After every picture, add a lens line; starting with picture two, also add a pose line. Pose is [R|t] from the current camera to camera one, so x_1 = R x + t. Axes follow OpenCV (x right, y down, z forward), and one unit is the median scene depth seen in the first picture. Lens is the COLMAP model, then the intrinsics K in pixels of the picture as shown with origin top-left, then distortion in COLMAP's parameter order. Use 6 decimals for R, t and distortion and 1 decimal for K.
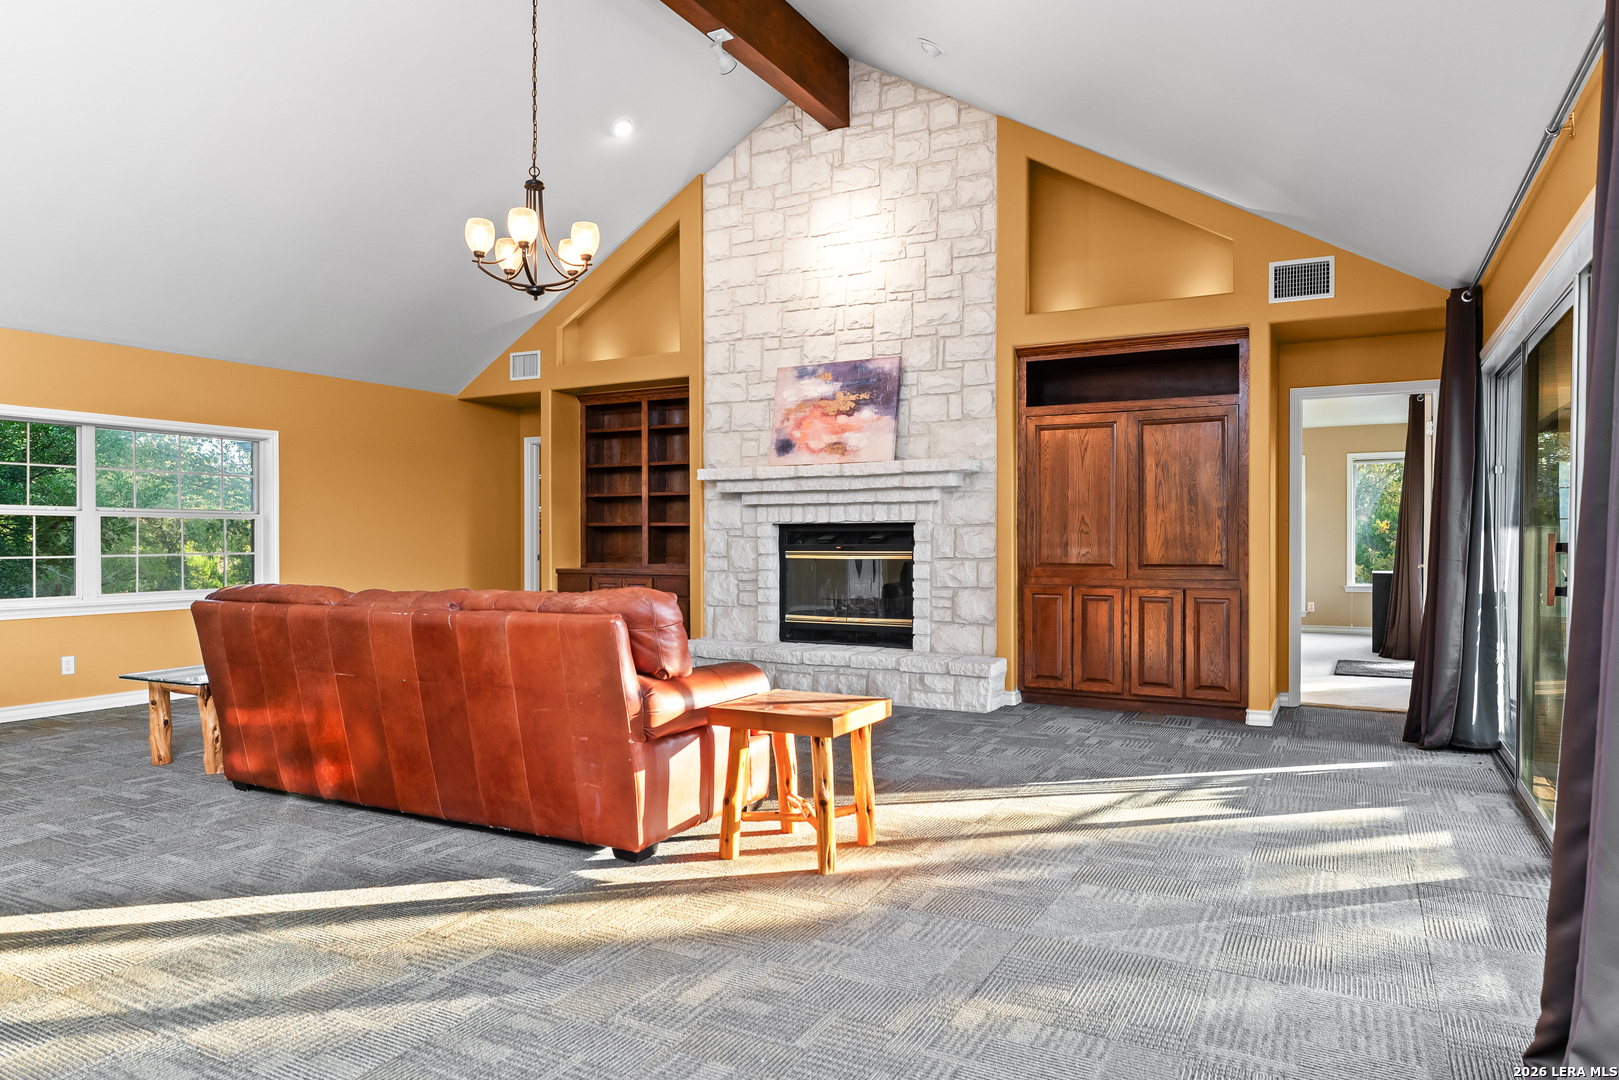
lens RADIAL K [[1014.0, 0, 802.3], [0, 1014.0, 543.3], [0, 0, 1]] dist [-0.000310, -0.000198]
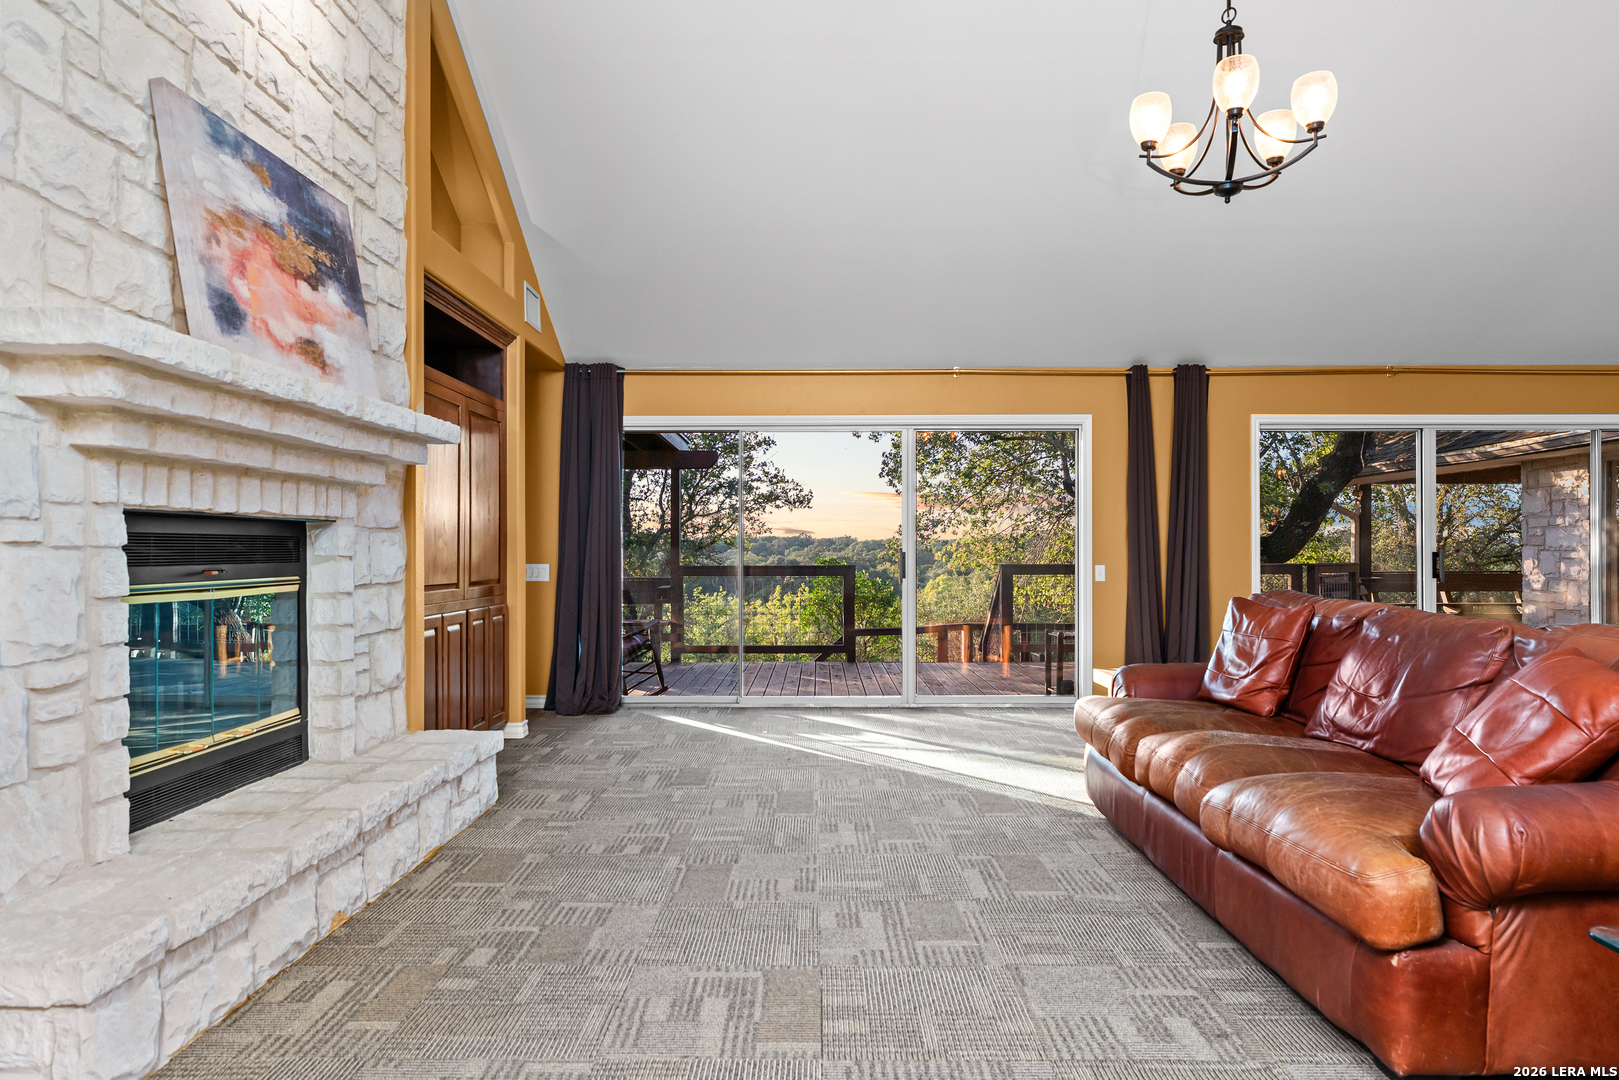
lens RADIAL K [[1005.3, 0, 803.9], [0, 1005.3, 546.8], [0, 0, 1]] dist [-0.001220, -0.000044]
pose [[-0.471964, 0.000540, 0.881618, -0.470272], [0.000945, 1.000000, -0.000107, -0.006263], [-0.881617, 0.000782, -0.471964, 1.019624]]
